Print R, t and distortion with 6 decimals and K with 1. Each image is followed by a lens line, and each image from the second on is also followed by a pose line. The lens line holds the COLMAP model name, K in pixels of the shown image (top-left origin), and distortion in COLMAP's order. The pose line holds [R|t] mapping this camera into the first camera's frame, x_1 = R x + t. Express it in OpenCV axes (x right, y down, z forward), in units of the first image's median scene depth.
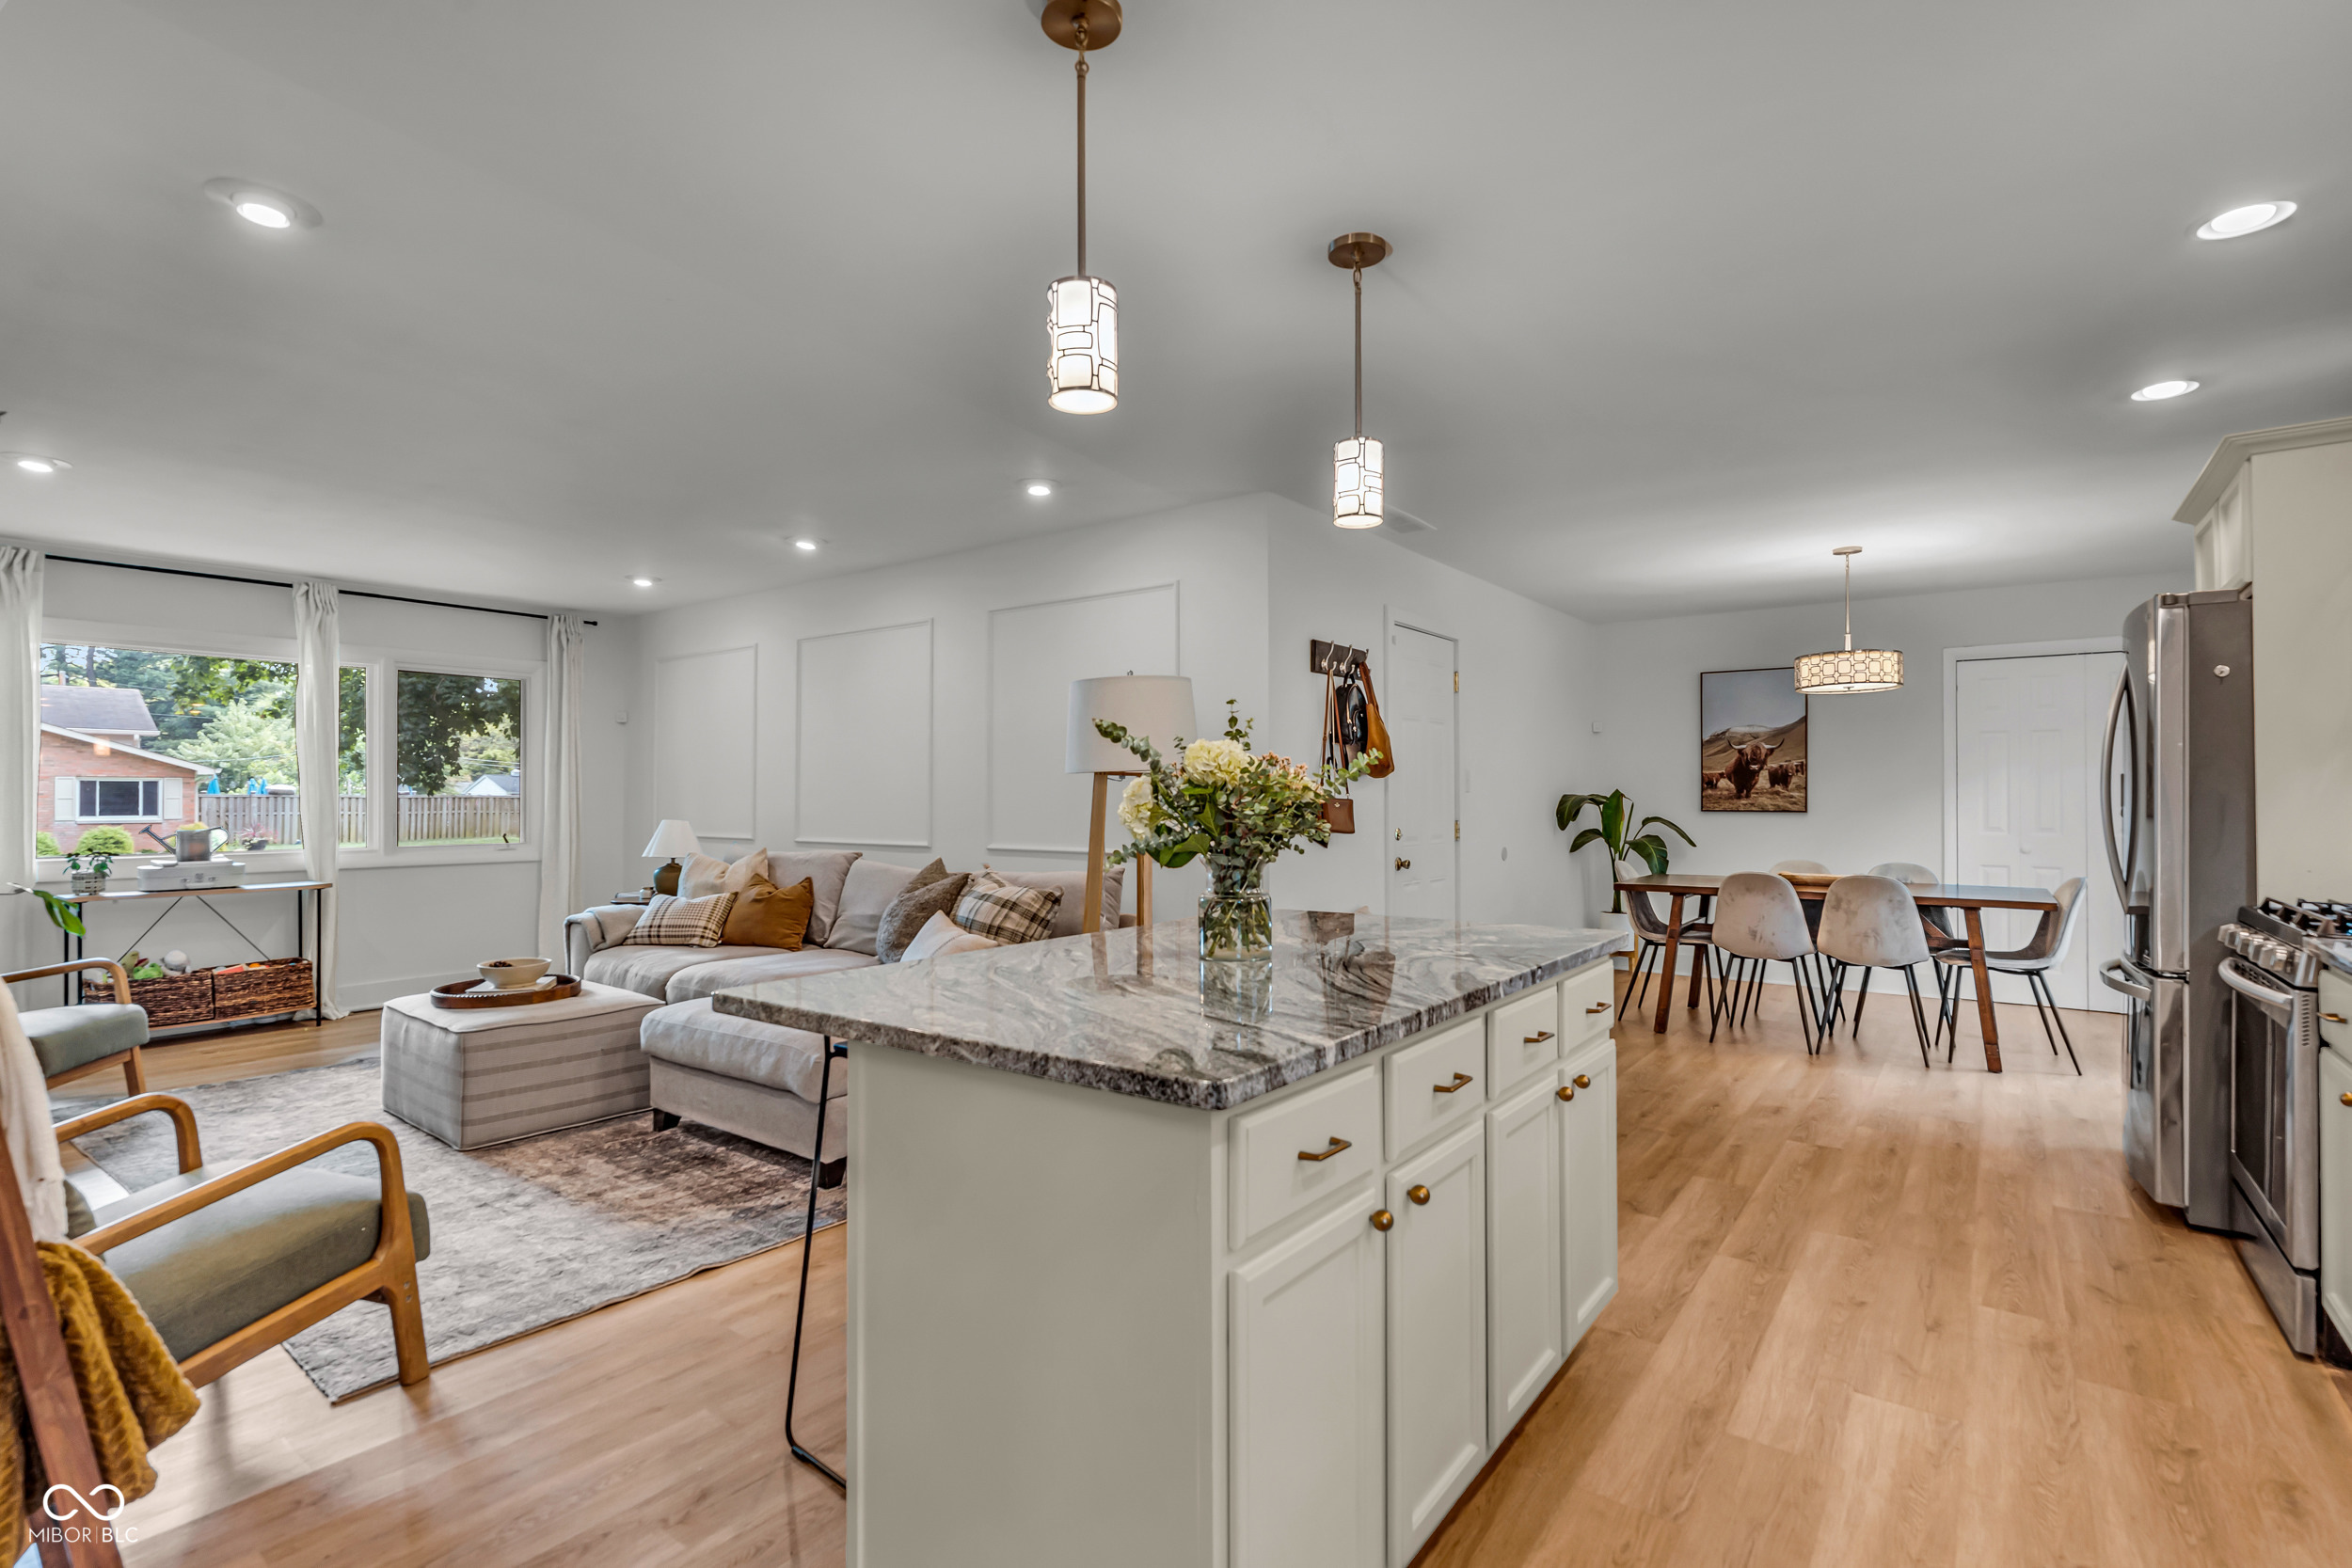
lens RADIAL K [[1093.2, 0, 1189.5], [0, 1093.2, 782.7], [0, 0, 1]] dist [-0.001221, 0.000597]
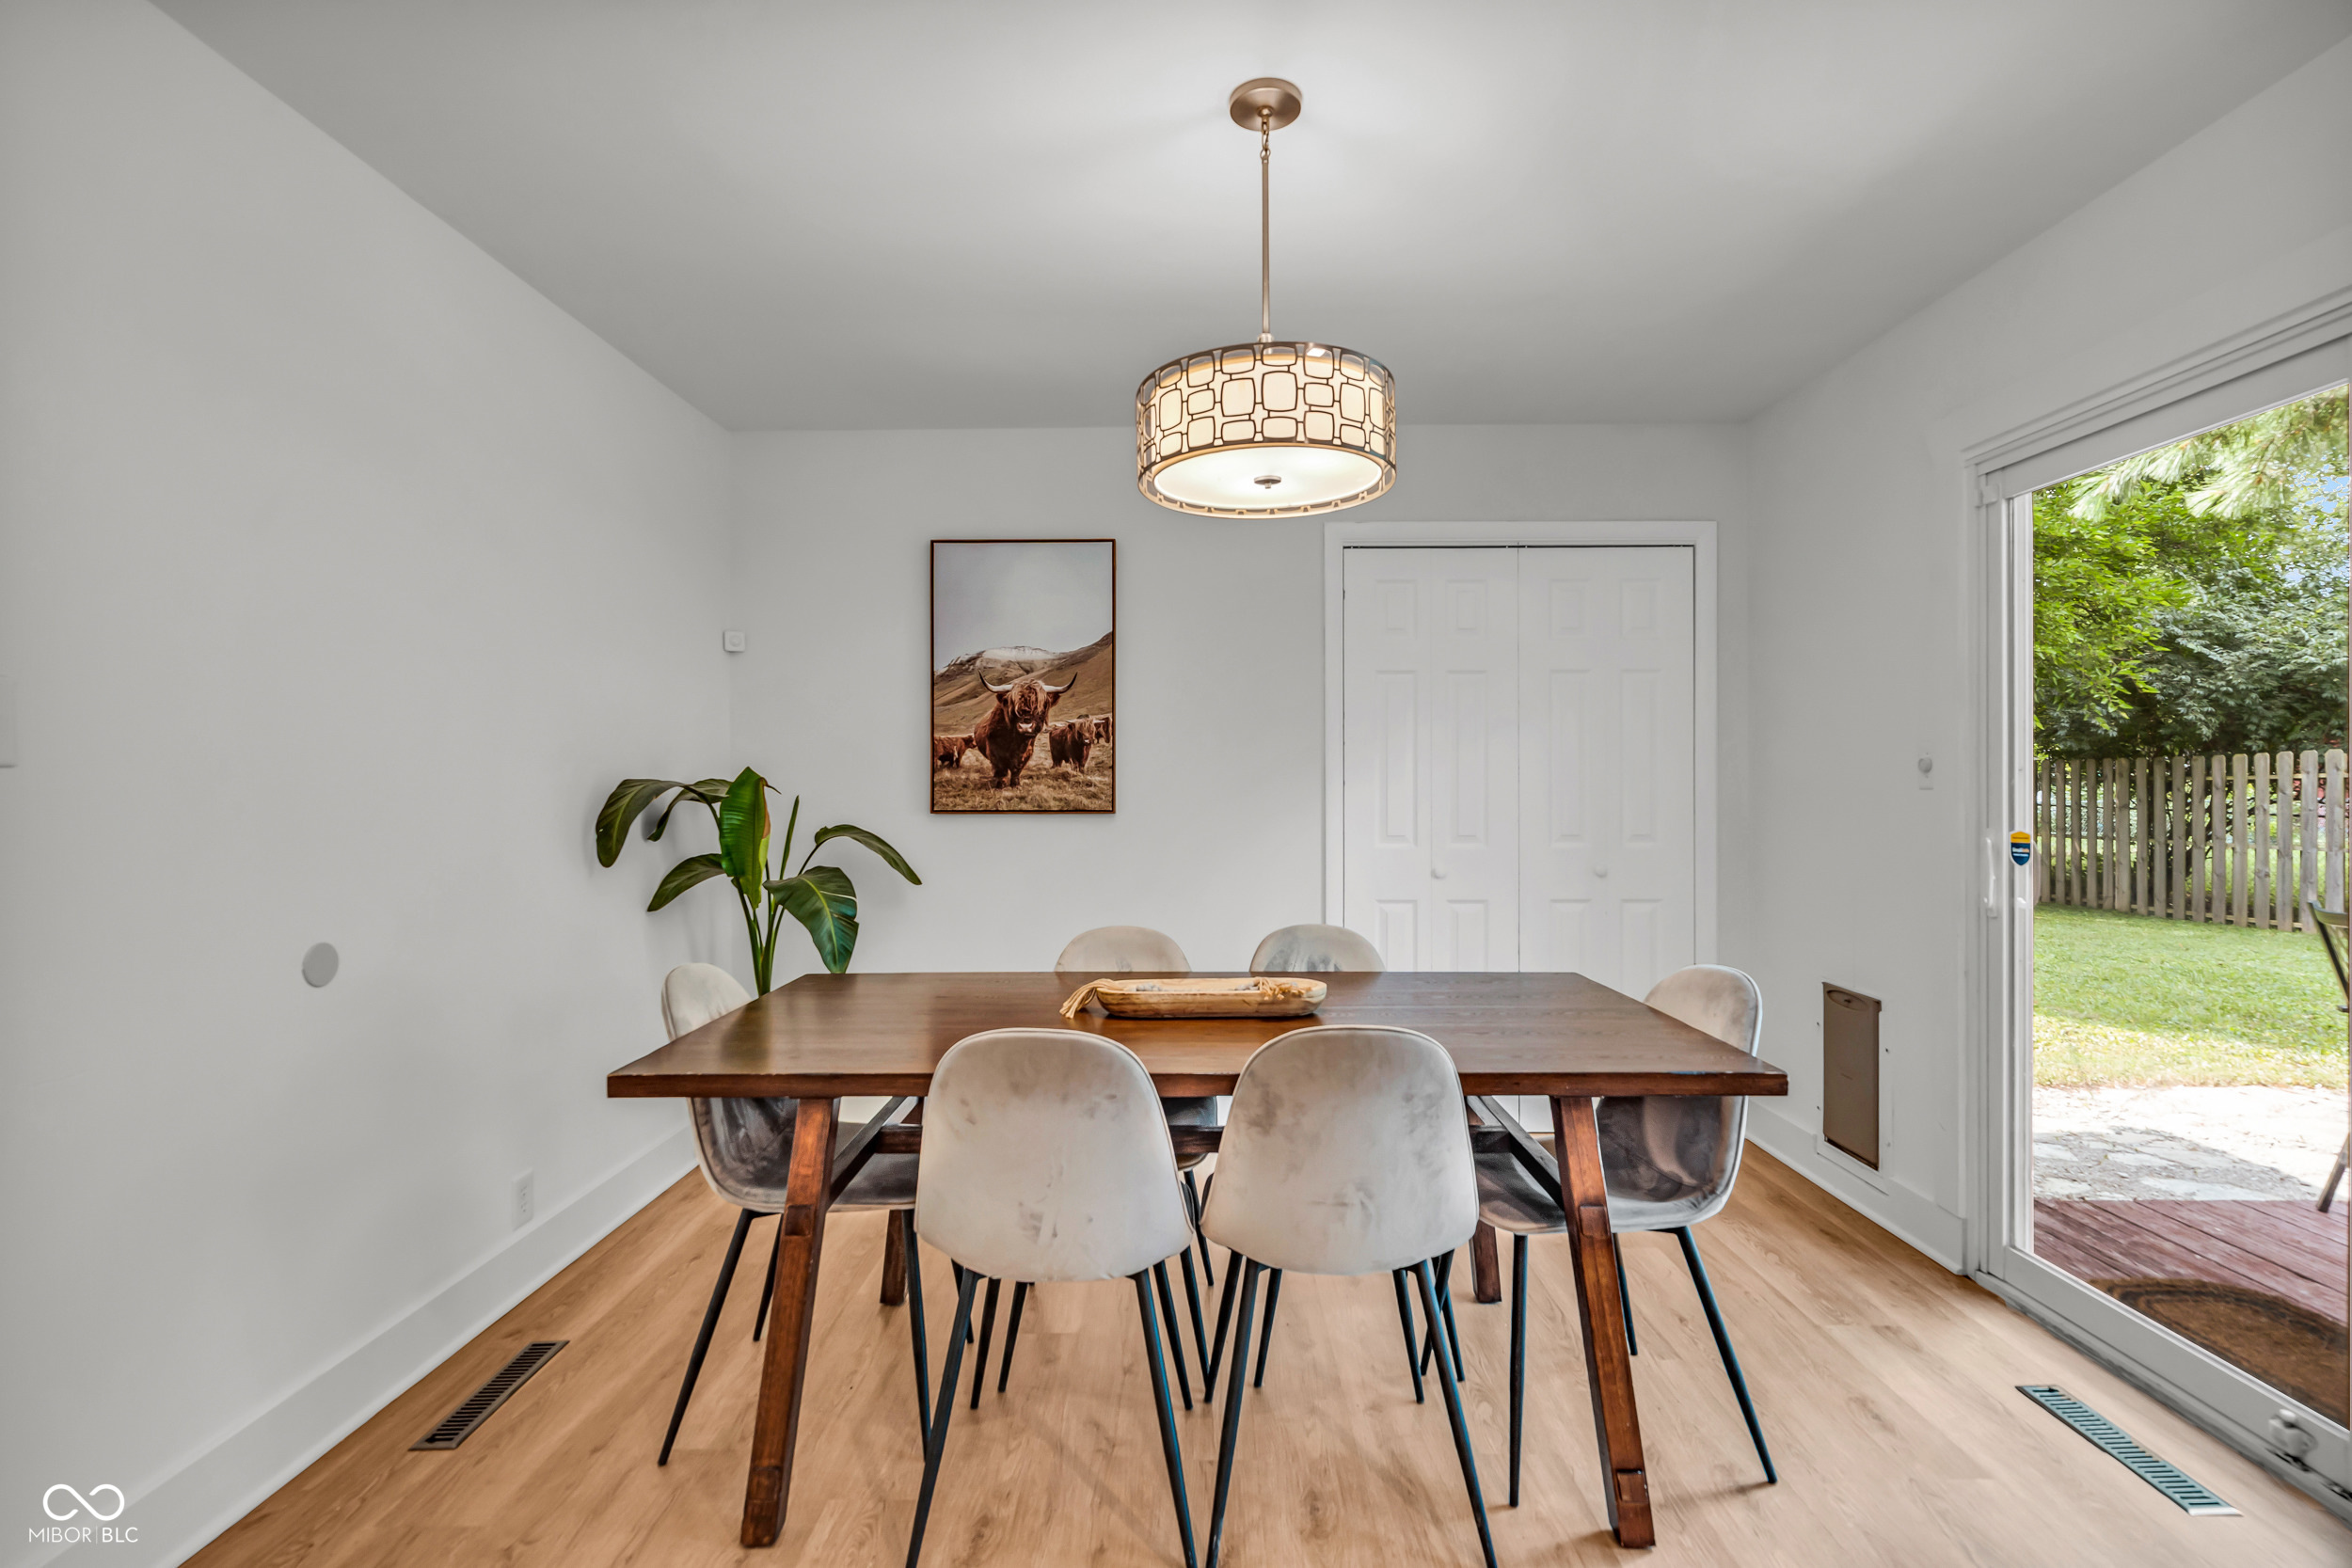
lens RADIAL K [[1093.2, 0, 1189.5], [0, 1093.2, 782.7], [0, 0, 1]] dist [-0.001221, 0.000597]
pose [[0.805899, 0.000129, 0.592053, 0.272179], [-0.005103, 0.999964, 0.006728, 0.008318], [-0.592031, -0.008444, 0.805871, 0.535368]]
